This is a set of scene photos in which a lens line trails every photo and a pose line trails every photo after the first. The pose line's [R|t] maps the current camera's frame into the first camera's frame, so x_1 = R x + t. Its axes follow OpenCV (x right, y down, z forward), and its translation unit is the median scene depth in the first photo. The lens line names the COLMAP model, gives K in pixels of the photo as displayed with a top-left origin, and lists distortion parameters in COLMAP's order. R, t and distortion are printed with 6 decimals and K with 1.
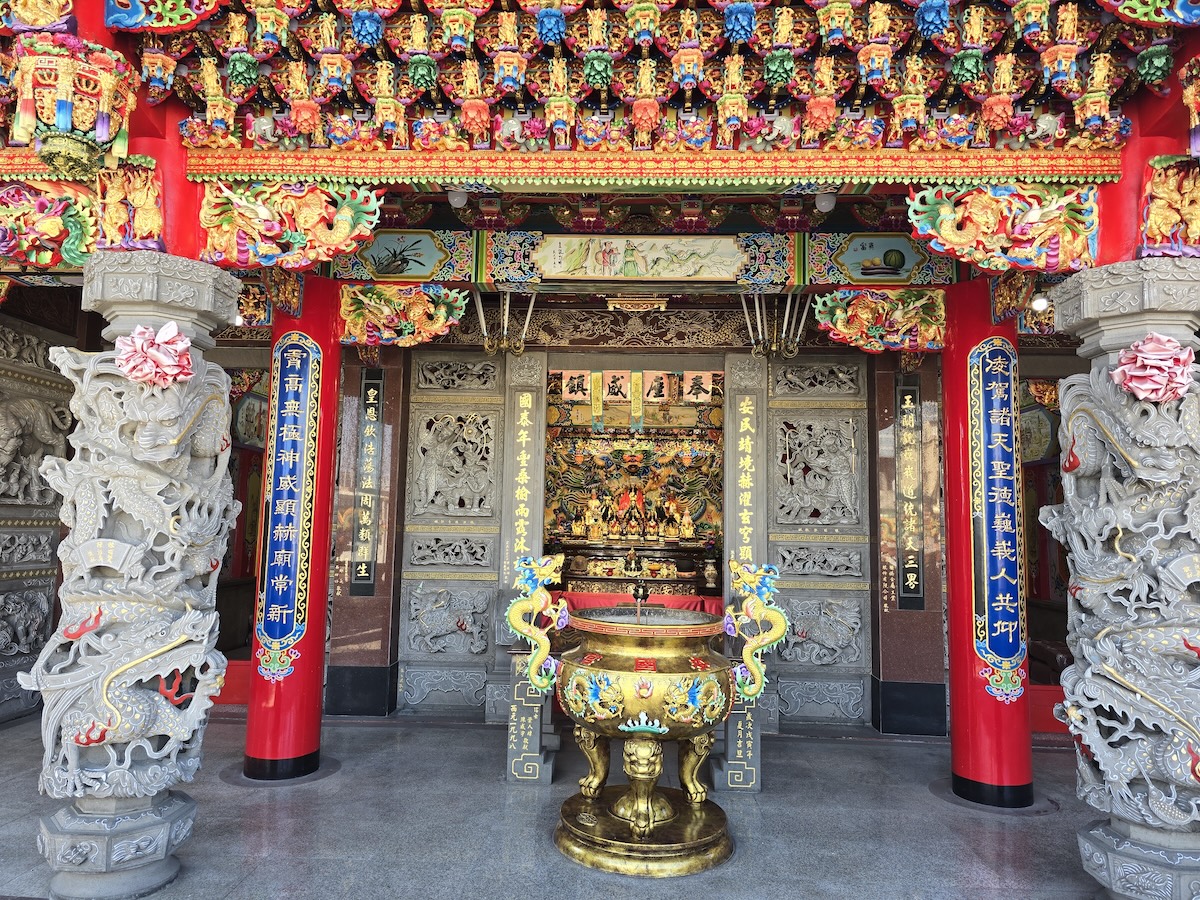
lens RADIAL K [[812.9, 0, 600.1], [0, 812.9, 449.4], [0, 0, 1]] dist [0.060677, -0.049799]
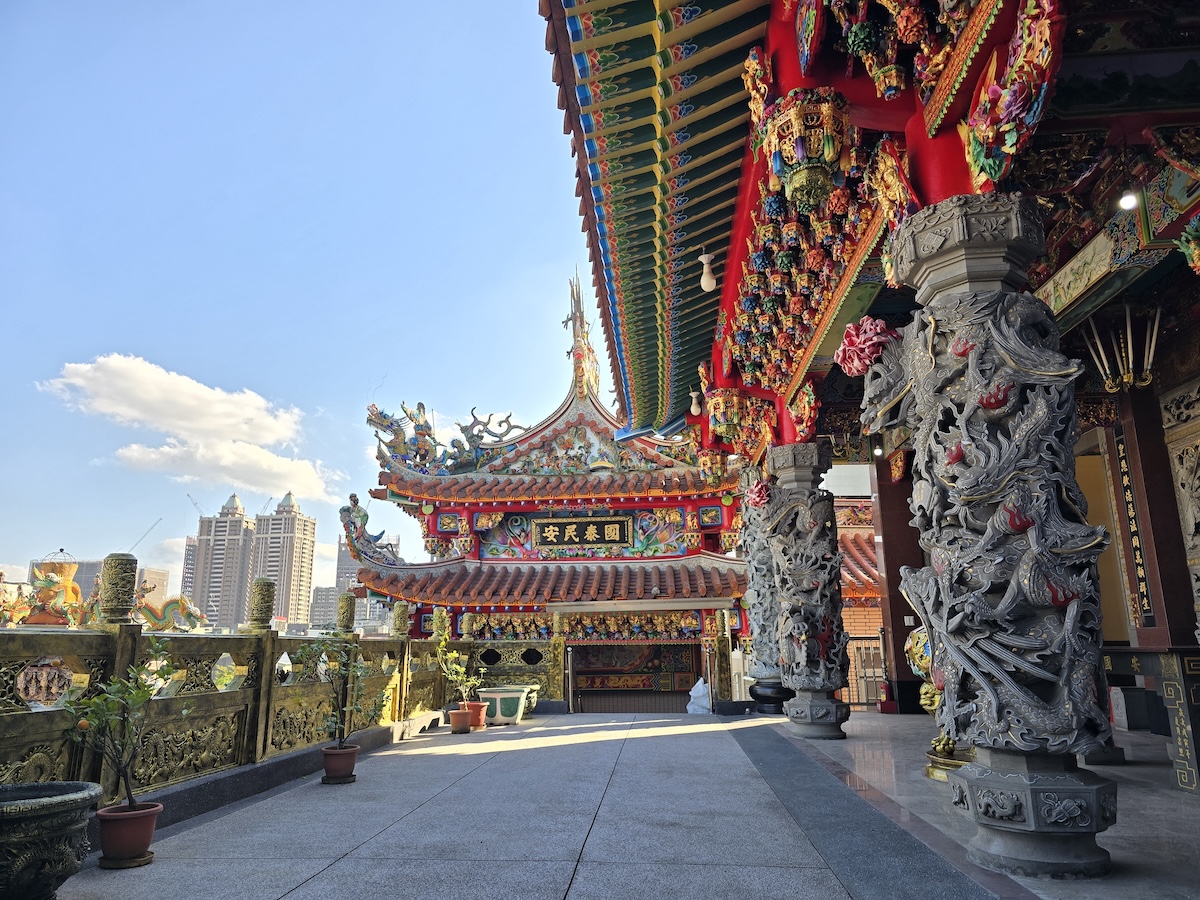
lens RADIAL K [[812.9, 0, 611.8], [0, 812.9, 453.0], [0, 0, 1]] dist [0.060677, -0.049799]
pose [[-0.018981, -0.250906, -0.967825, 1.177451], [0.108433, 0.961773, -0.251464, 0.211066], [0.993923, -0.109718, 0.008951, 0.386929]]
